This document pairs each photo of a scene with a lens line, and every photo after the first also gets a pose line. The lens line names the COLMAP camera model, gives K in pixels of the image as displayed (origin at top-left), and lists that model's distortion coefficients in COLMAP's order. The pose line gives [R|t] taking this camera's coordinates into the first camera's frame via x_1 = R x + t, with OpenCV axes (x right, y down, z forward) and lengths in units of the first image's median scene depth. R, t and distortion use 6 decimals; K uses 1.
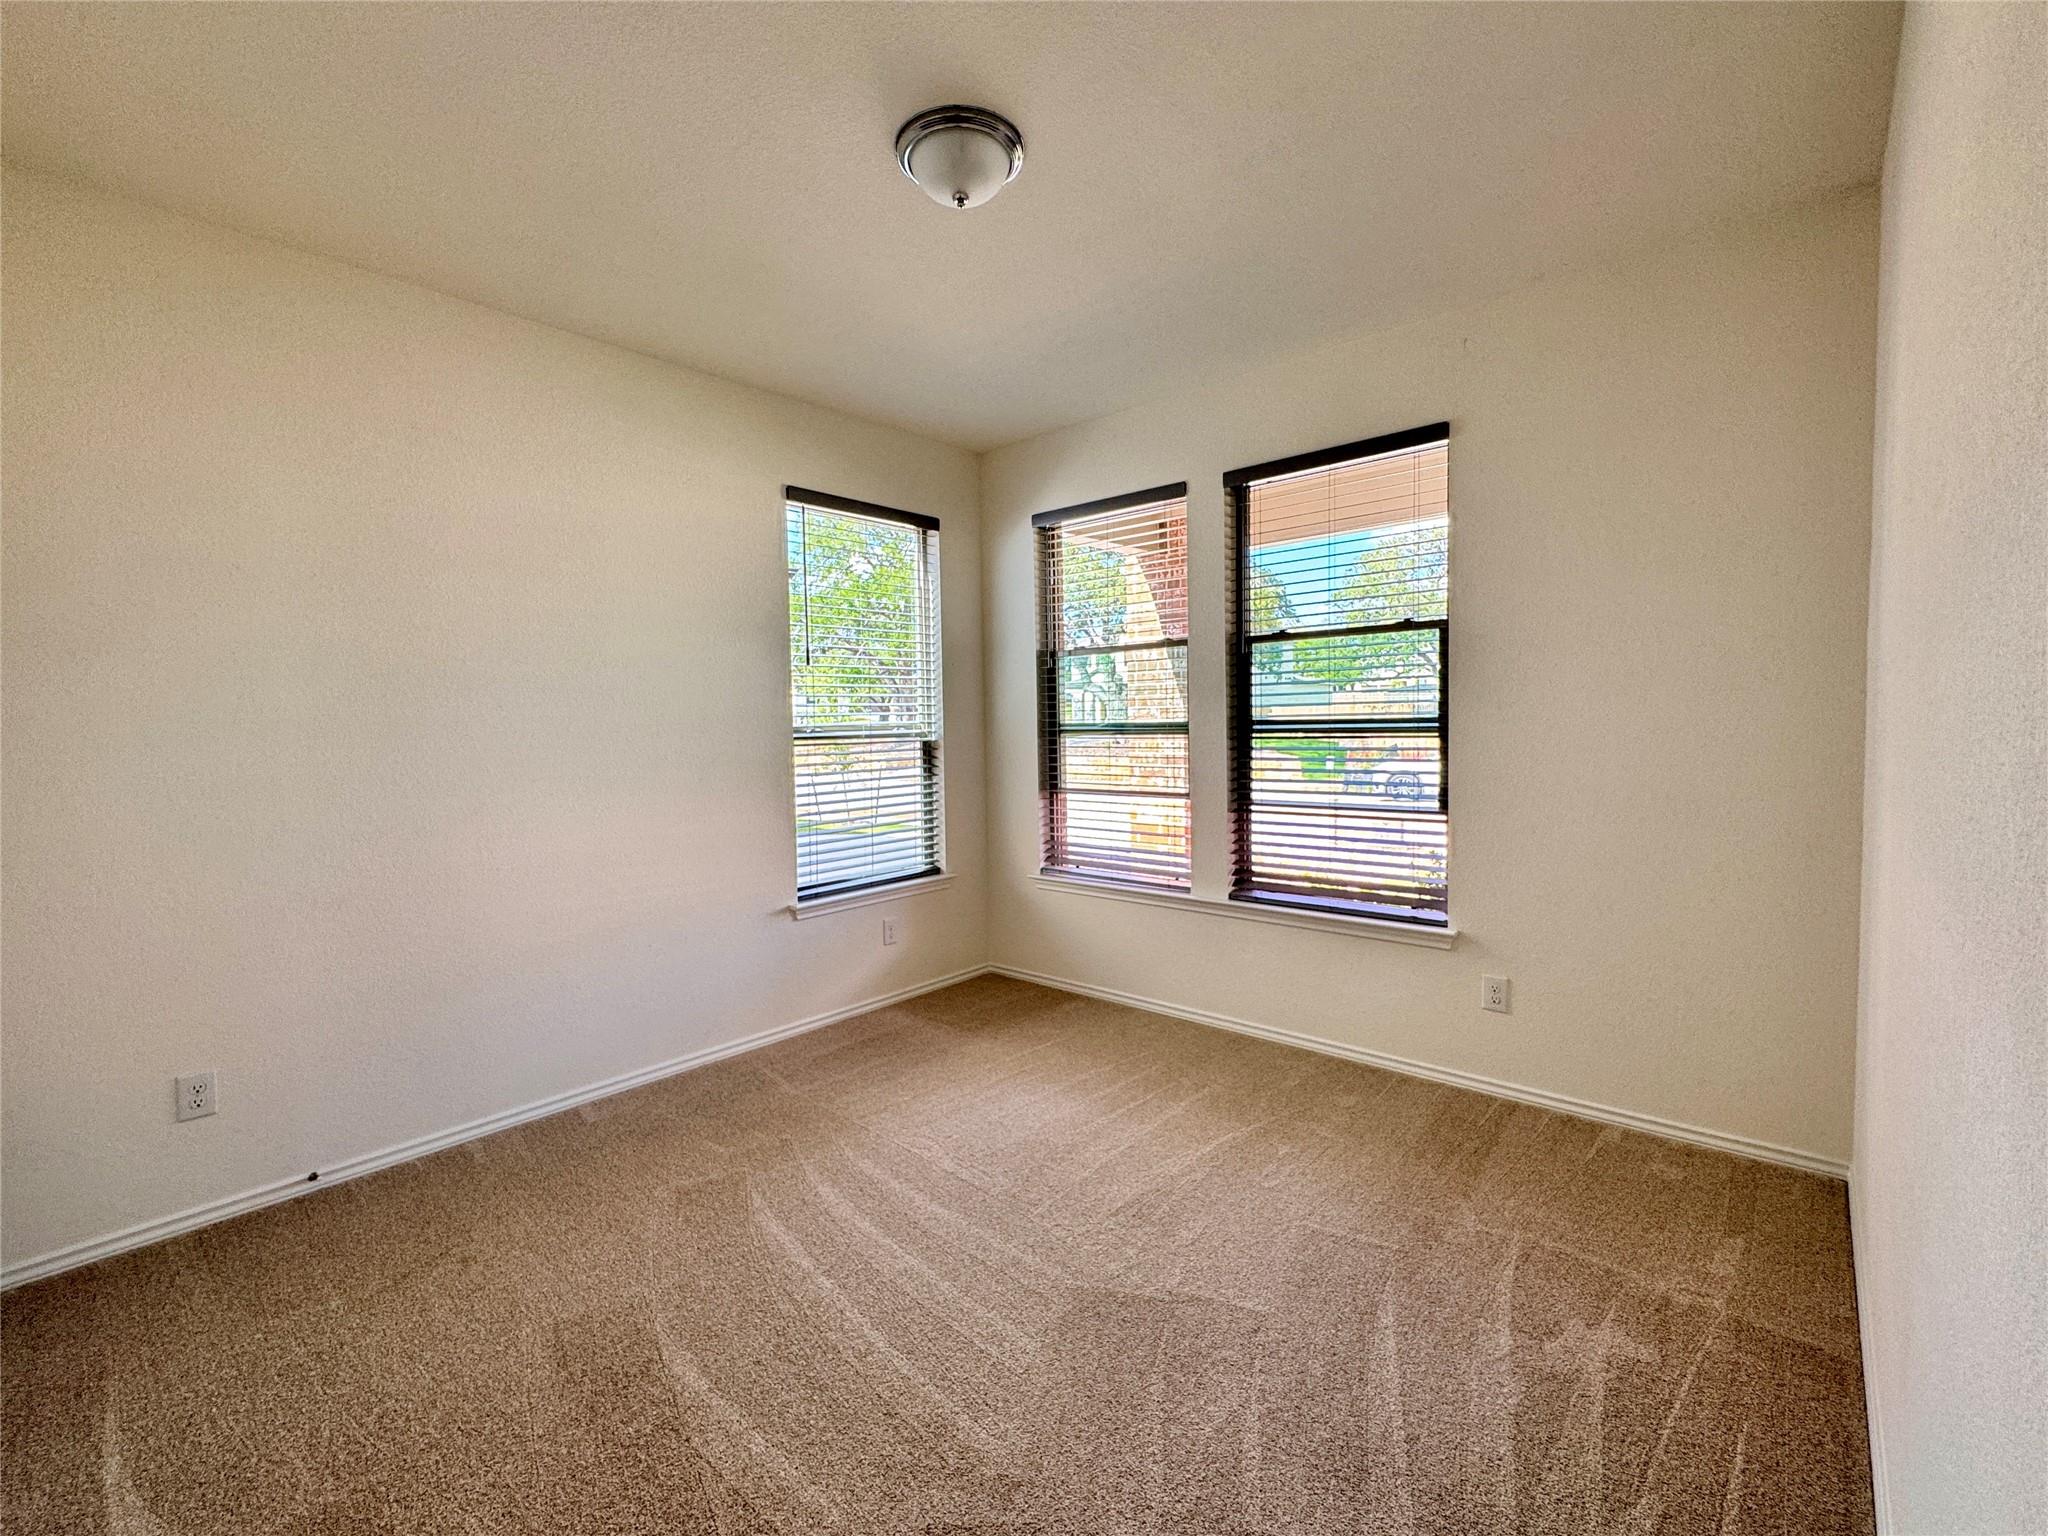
lens RADIAL K [[890.2, 0, 1027.5], [0, 890.2, 776.8], [0, 0, 1]] dist [0.001042, -0.000015]
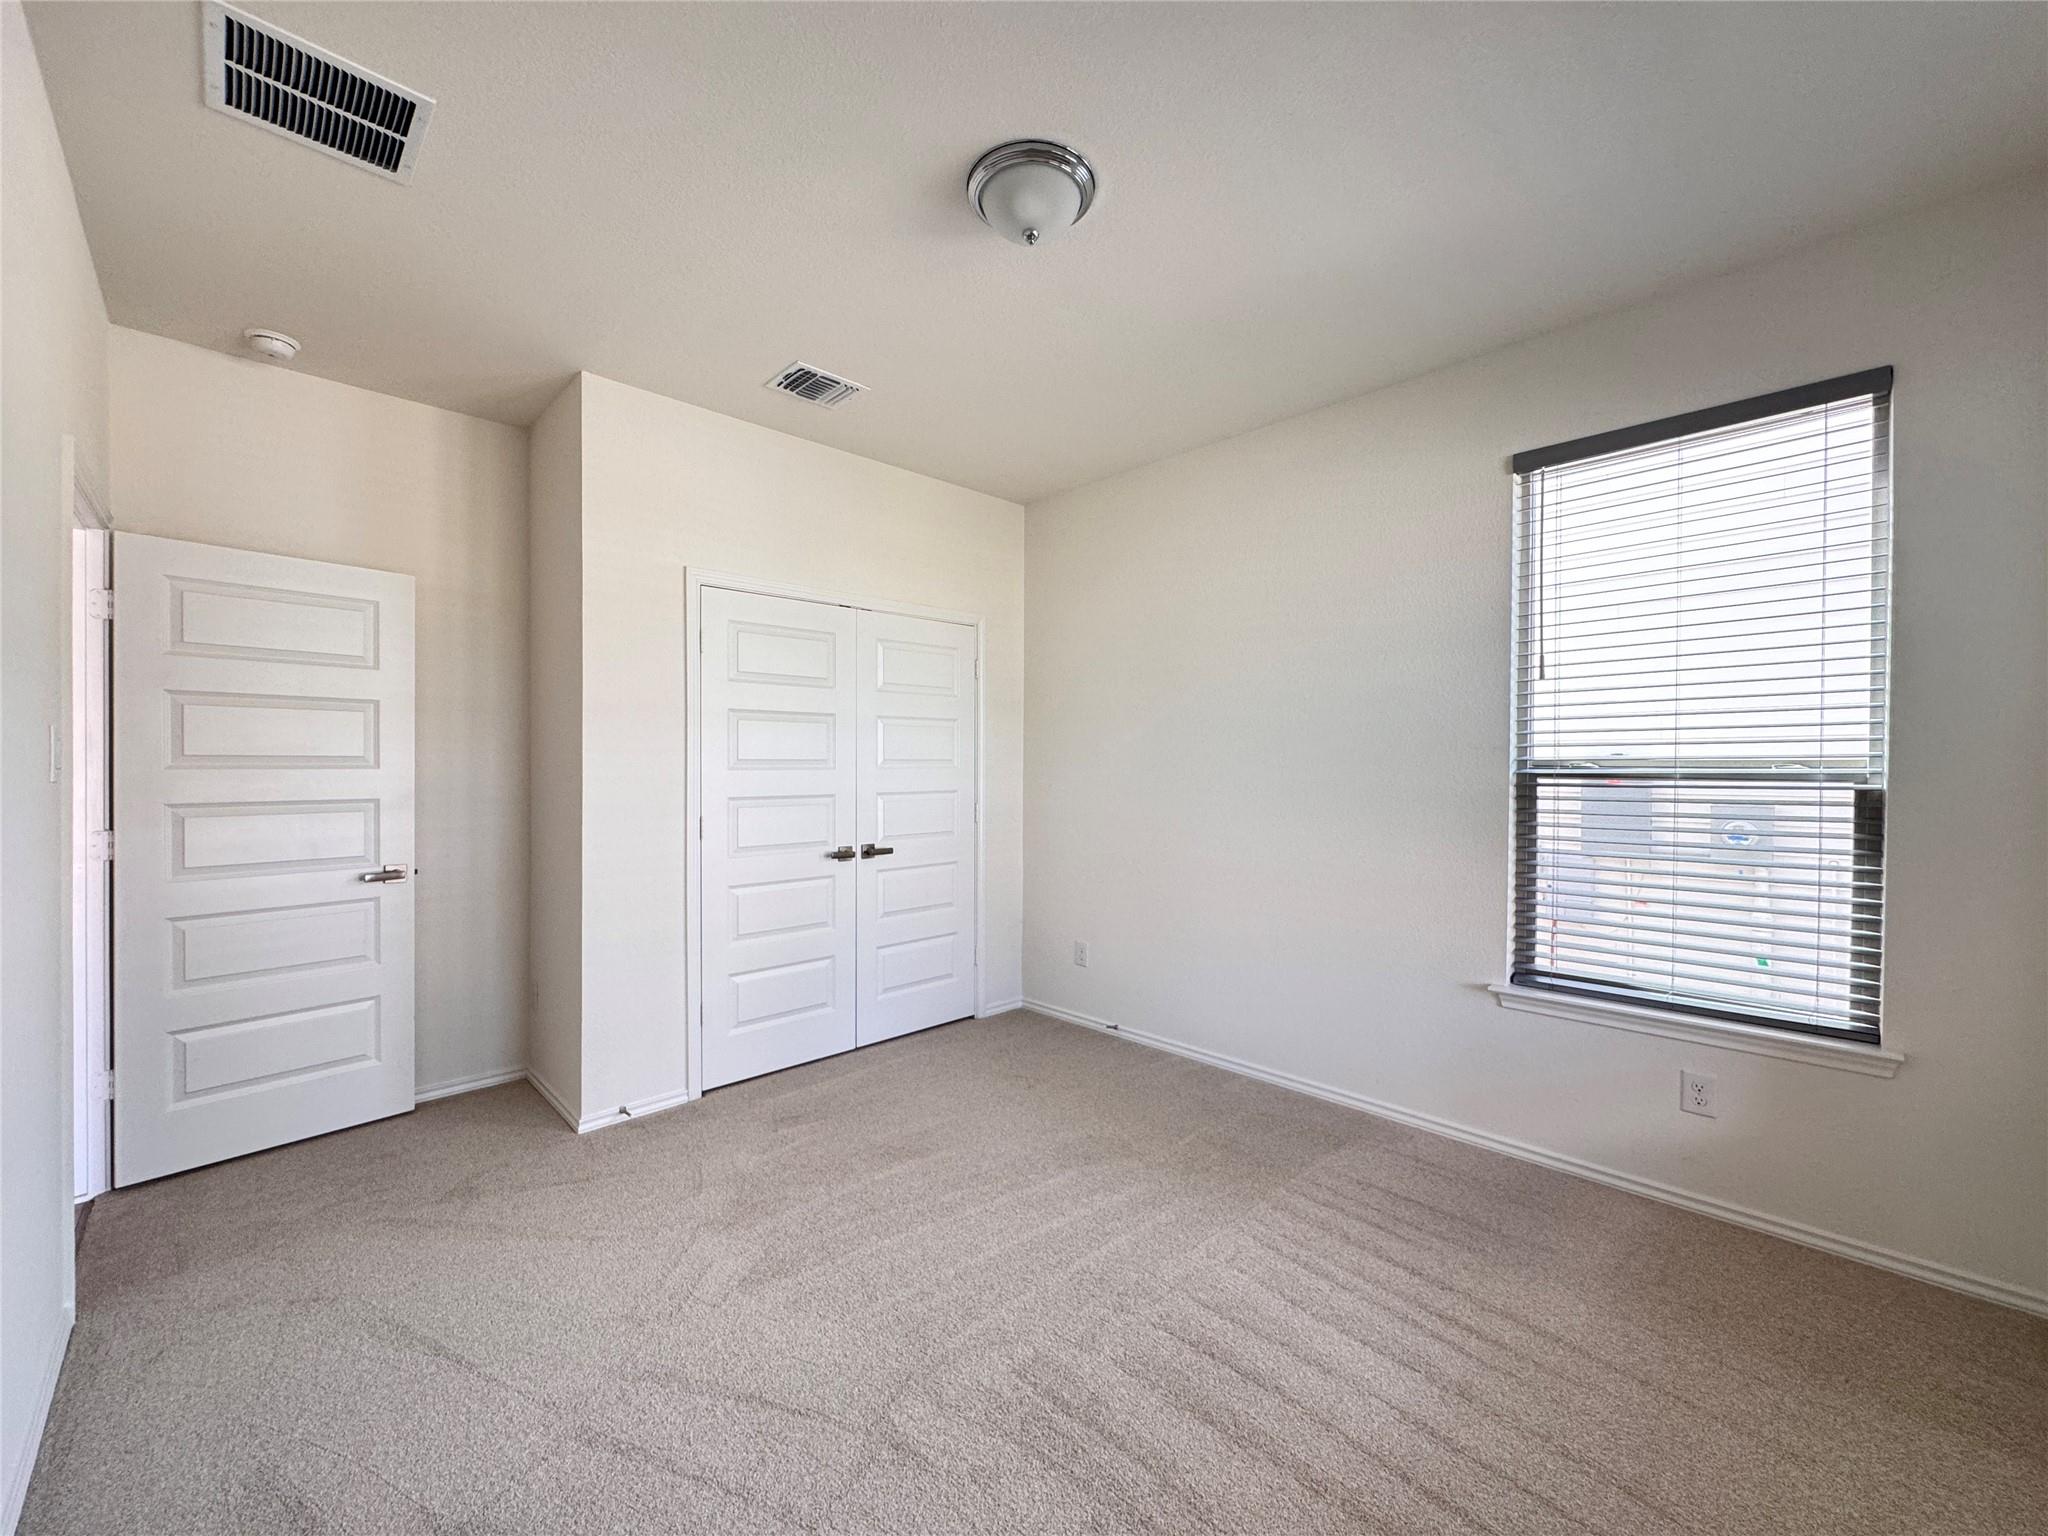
lens RADIAL K [[819.1, 0, 1032.1], [0, 819.1, 768.6], [0, 0, 1]] dist [-0.004017, 0.001143]
pose [[-0.084002, 0.022413, -0.996213, 0.445235], [-0.055201, 0.998107, 0.027110, -0.041297], [0.994935, 0.057270, -0.082606, 0.575819]]
